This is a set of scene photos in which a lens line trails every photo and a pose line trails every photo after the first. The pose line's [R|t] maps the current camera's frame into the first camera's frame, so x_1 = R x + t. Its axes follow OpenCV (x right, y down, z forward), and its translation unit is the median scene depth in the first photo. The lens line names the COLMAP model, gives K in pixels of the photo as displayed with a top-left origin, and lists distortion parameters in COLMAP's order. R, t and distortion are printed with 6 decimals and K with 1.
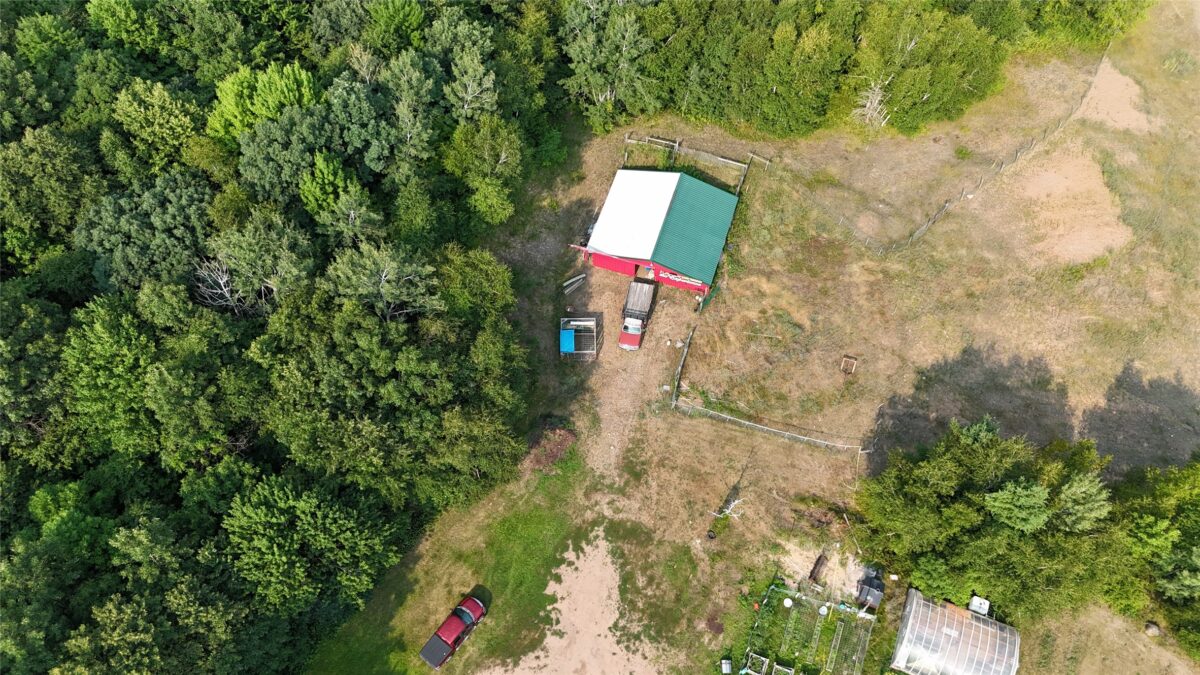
lens RADIAL K [[895.7, 0, 603.5], [0, 895.7, 328.9], [0, 0, 1]] dist [0.087176, -0.097050]
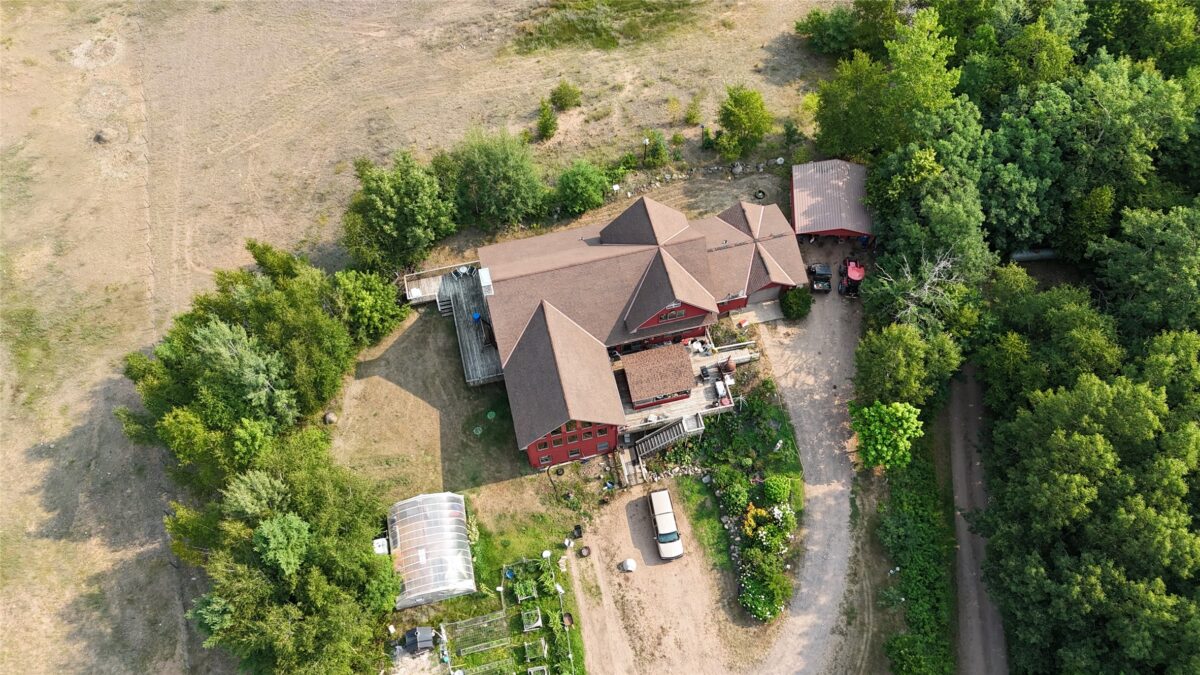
lens RADIAL K [[906.3, 0, 604.2], [0, 906.3, 334.1], [0, 0, 1]] dist [0.064330, -0.062281]
pose [[-0.578590, -0.697855, 0.422175, -0.005959], [0.720401, -0.194553, 0.665711, -0.163886], [-0.382435, 0.689309, 0.615302, 0.094153]]
